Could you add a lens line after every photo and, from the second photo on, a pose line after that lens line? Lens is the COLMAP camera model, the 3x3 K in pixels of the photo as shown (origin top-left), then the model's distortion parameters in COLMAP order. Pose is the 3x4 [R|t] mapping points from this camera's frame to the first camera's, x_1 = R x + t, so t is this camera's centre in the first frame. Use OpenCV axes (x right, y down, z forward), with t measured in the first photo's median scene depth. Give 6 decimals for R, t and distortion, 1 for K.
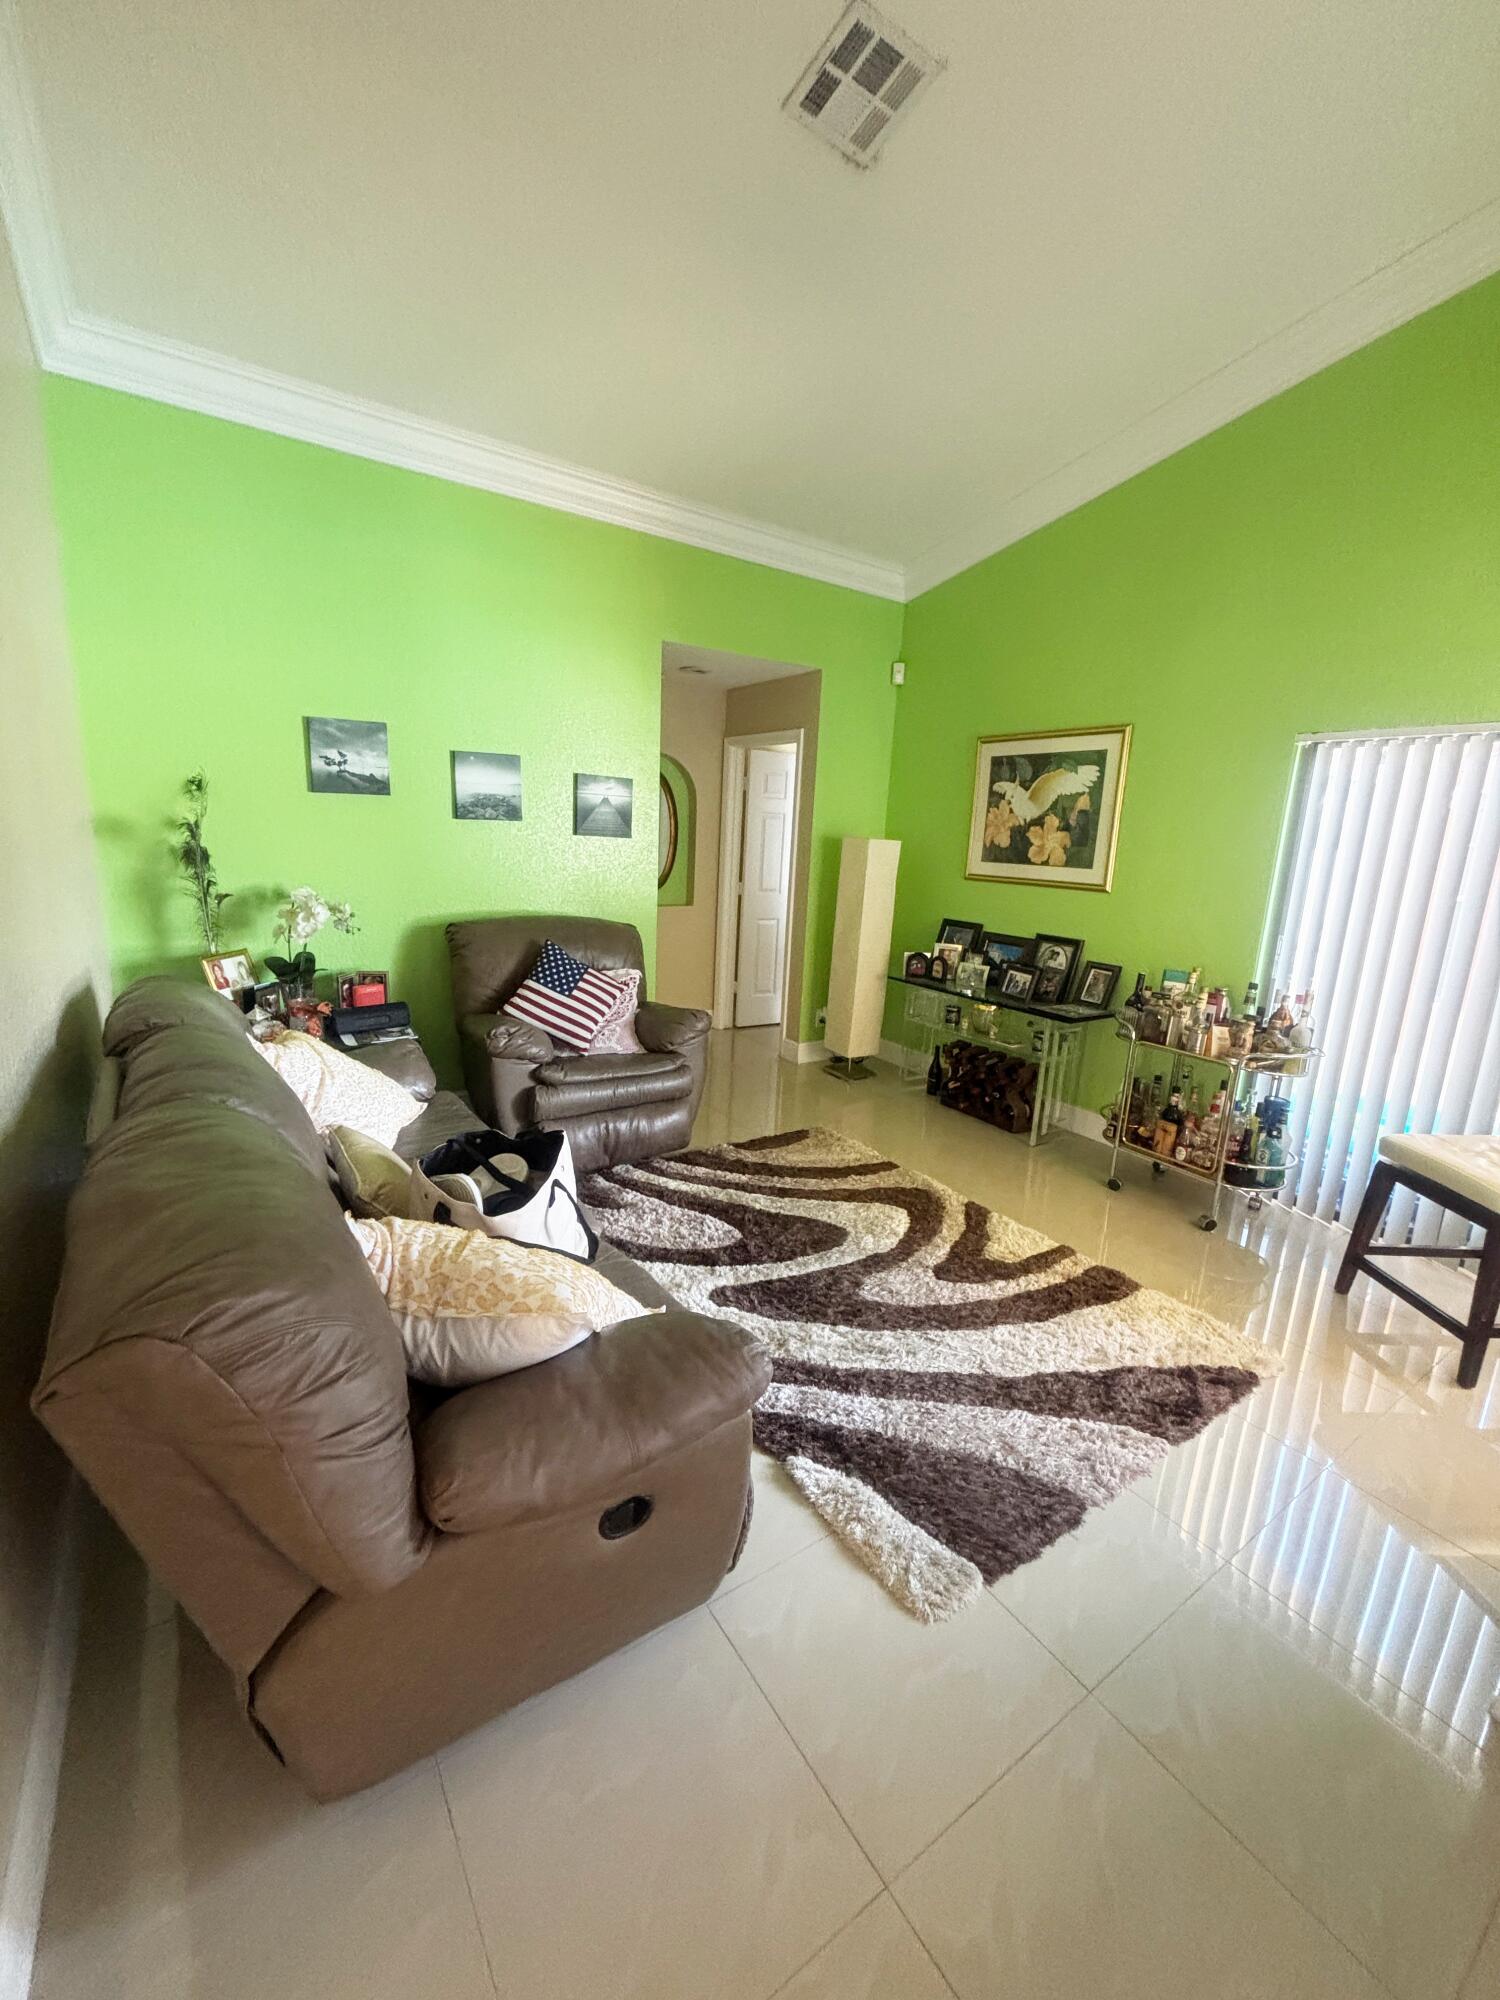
lens RADIAL K [[797.0, 0, 750.0], [0, 797.0, 1000.0], [0, 0, 1]] dist [-0.003297, 0.002615]
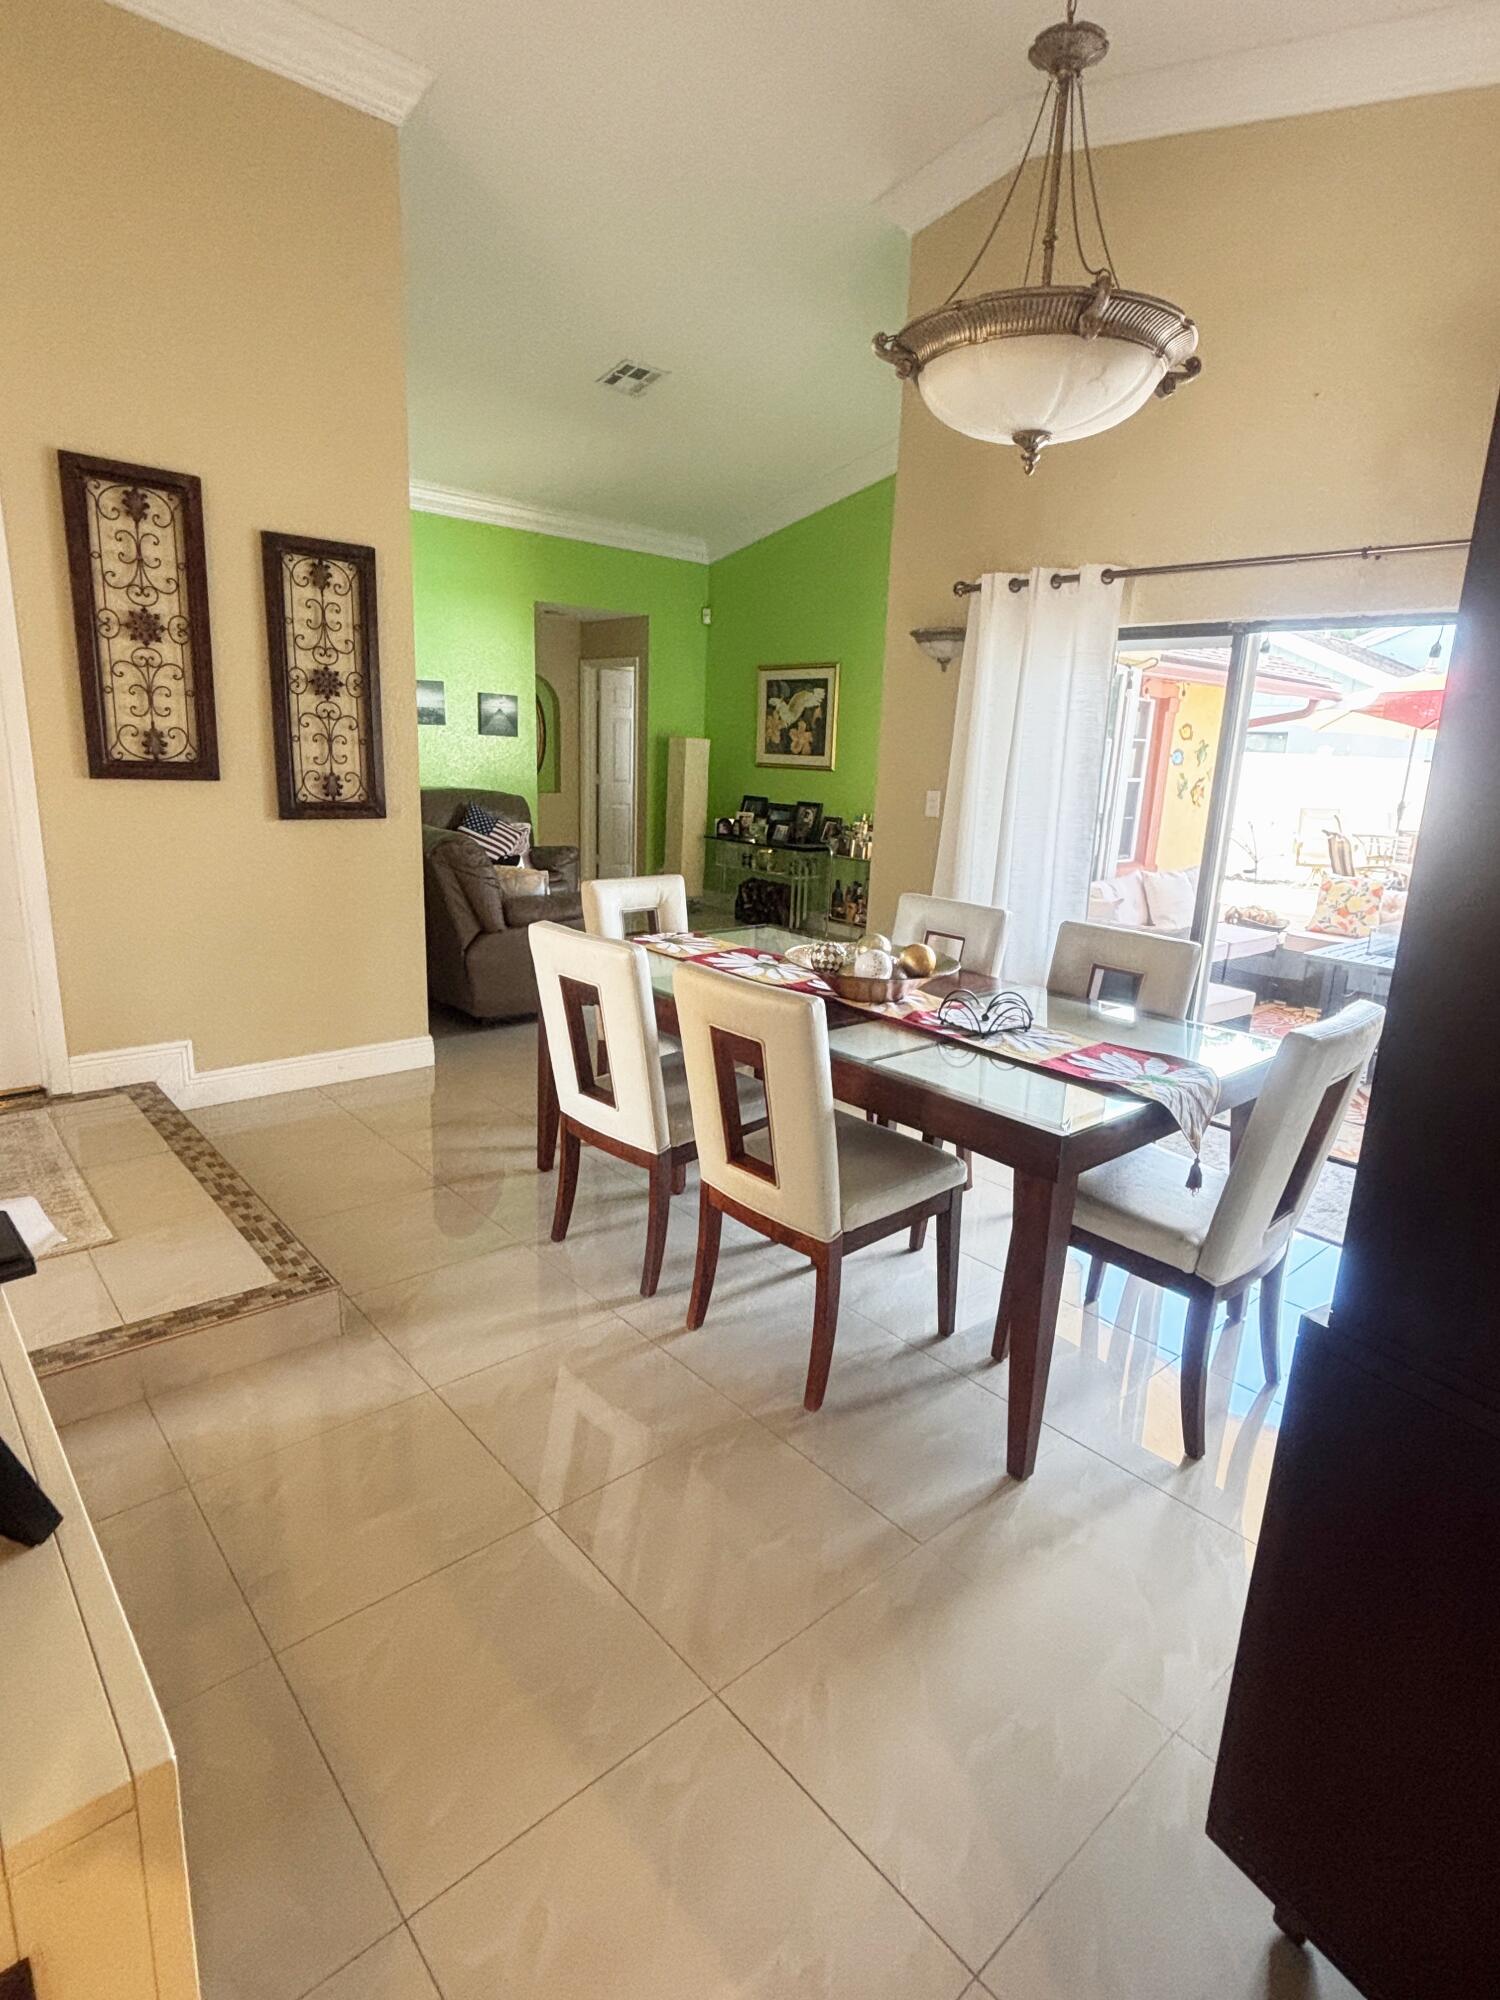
lens RADIAL K [[1041.5, 0, 767.1], [0, 1041.5, 1012.4], [0, 0, 1]] dist [0.001559, -0.000492]
pose [[0.990915, -0.036336, 0.129485, 0.036468], [0.030296, 0.998373, 0.048314, 0.214206], [-0.131030, -0.043952, 0.990404, -0.936213]]
